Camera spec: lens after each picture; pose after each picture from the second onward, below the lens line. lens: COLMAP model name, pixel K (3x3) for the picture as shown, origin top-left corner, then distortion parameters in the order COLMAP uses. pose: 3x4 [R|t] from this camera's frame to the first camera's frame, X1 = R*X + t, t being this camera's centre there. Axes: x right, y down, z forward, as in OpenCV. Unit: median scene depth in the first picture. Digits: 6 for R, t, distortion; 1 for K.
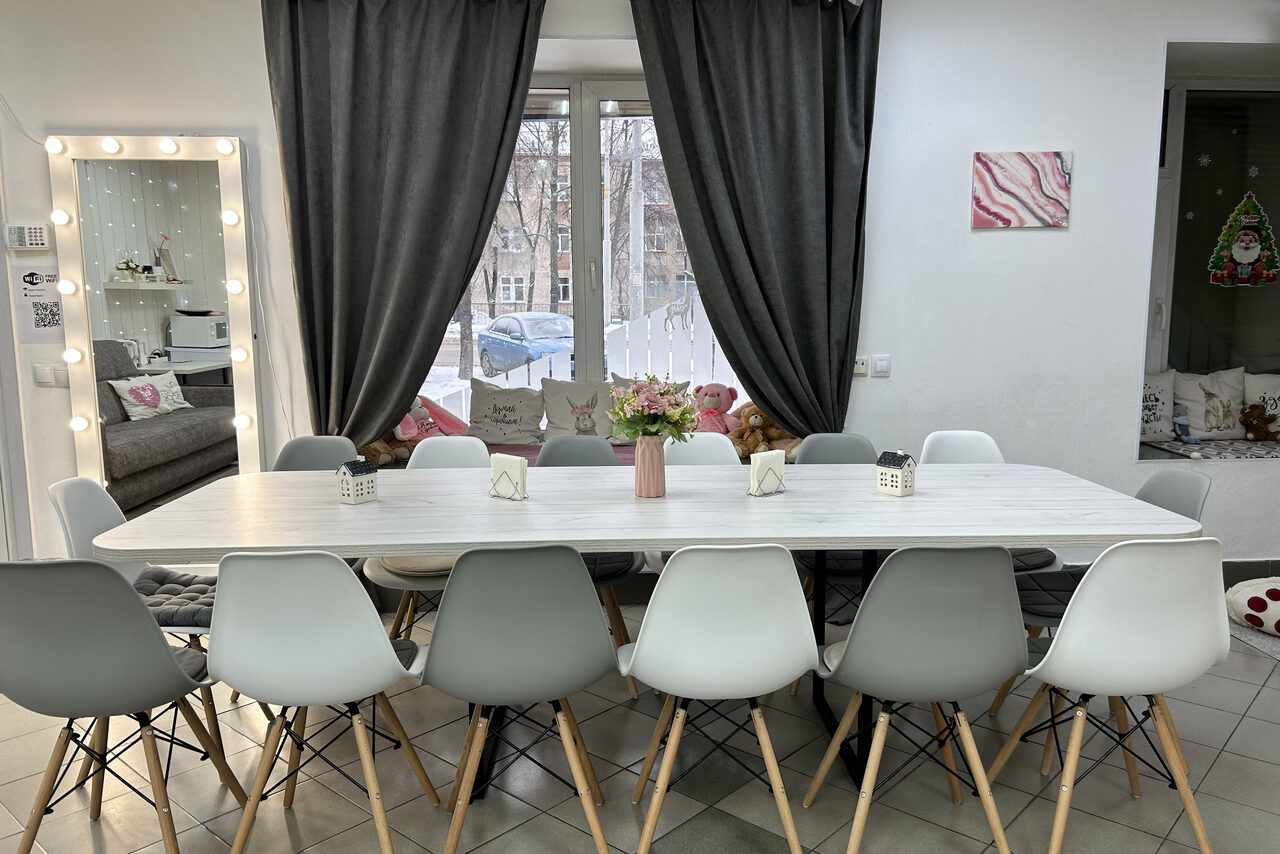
lens RADIAL K [[976.4, 0, 641.2], [0, 976.4, 433.4], [0, 0, 1]] dist [0.020749, -0.025296]
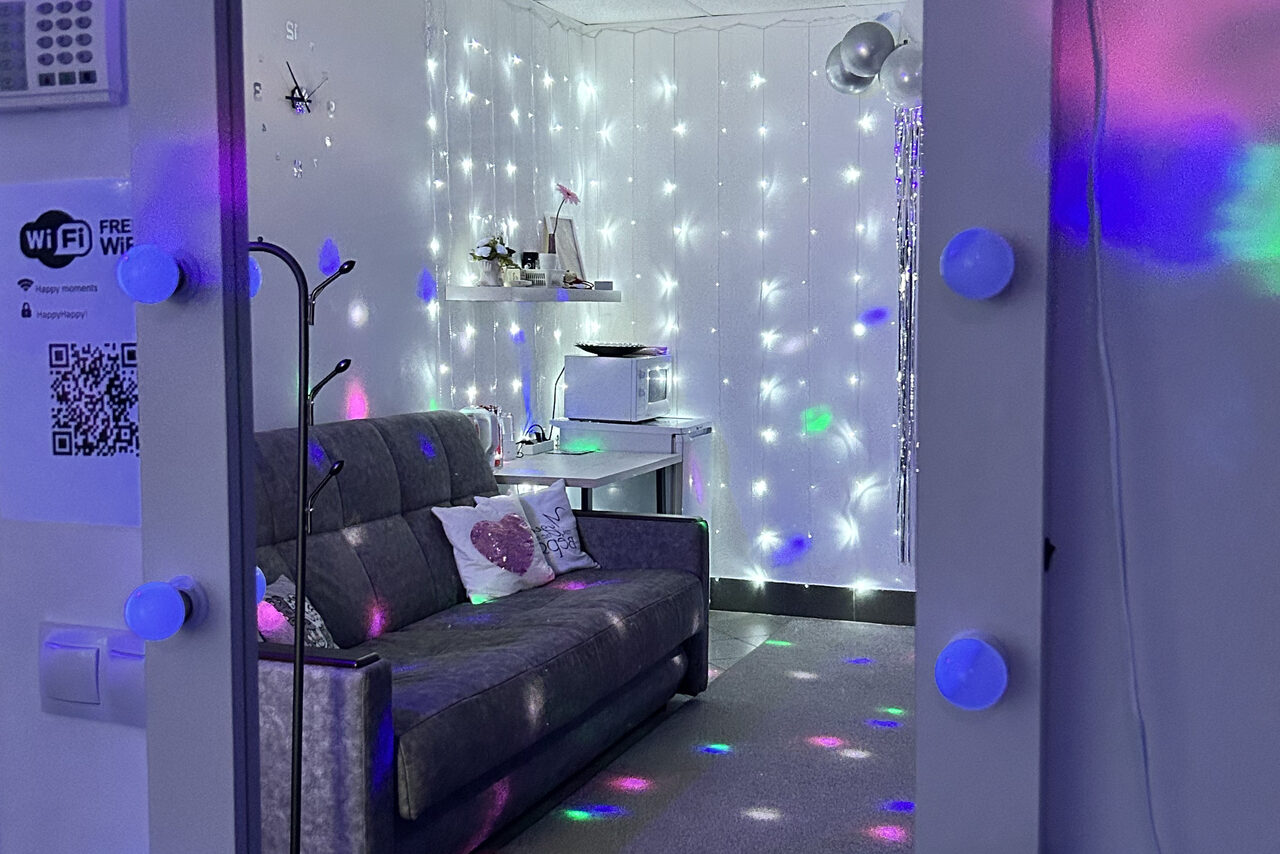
lens RADIAL K [[1325.6, 0, 639.4], [0, 1325.6, 425.4], [0, 0, 1]] dist [-0.005516, 0.000000]
pose [[0.928347, 0.042410, -0.369287, -0.260995], [-0.062707, 0.997100, -0.043130, -0.075344], [0.366387, 0.063197, 0.928314, 0.524869]]
